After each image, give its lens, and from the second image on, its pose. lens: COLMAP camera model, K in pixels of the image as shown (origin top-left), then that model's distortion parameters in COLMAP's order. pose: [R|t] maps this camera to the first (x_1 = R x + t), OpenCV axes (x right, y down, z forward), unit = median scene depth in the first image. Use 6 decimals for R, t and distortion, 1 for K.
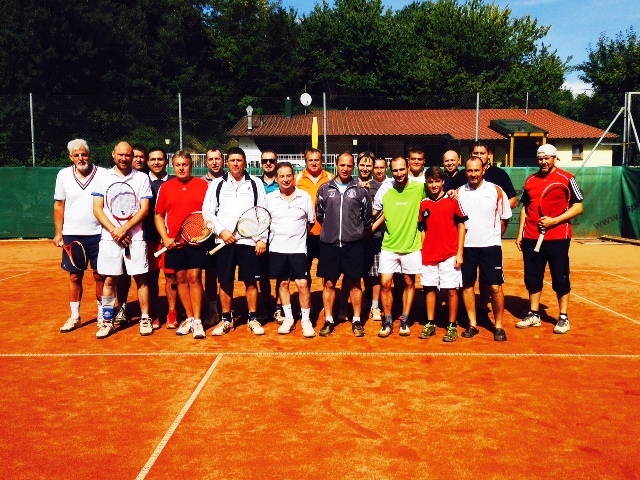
lens RADIAL K [[668.4, 0, 320.0], [0, 668.4, 240.0], [0, 0, 1]] dist [0.069248, -0.023987]
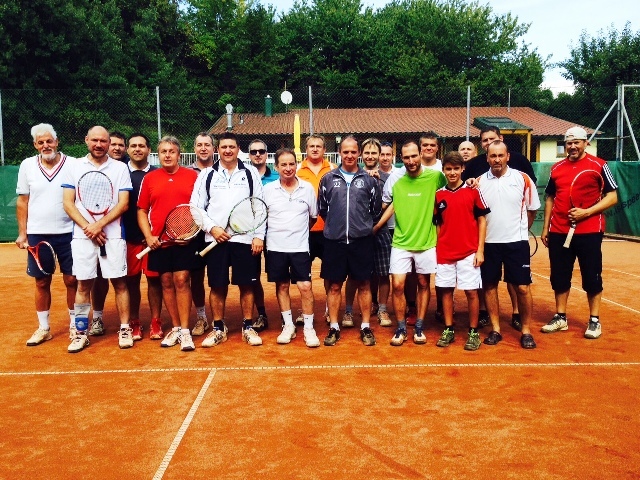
lens RADIAL K [[668.4, 0, 320.0], [0, 668.4, 240.0], [0, 0, 1]] dist [0.069248, -0.023987]
pose [[0.999417, -0.011301, 0.032204, -0.033131], [0.011384, 0.999932, -0.002402, 0.006290], [-0.032174, 0.002767, 0.999478, 0.116639]]
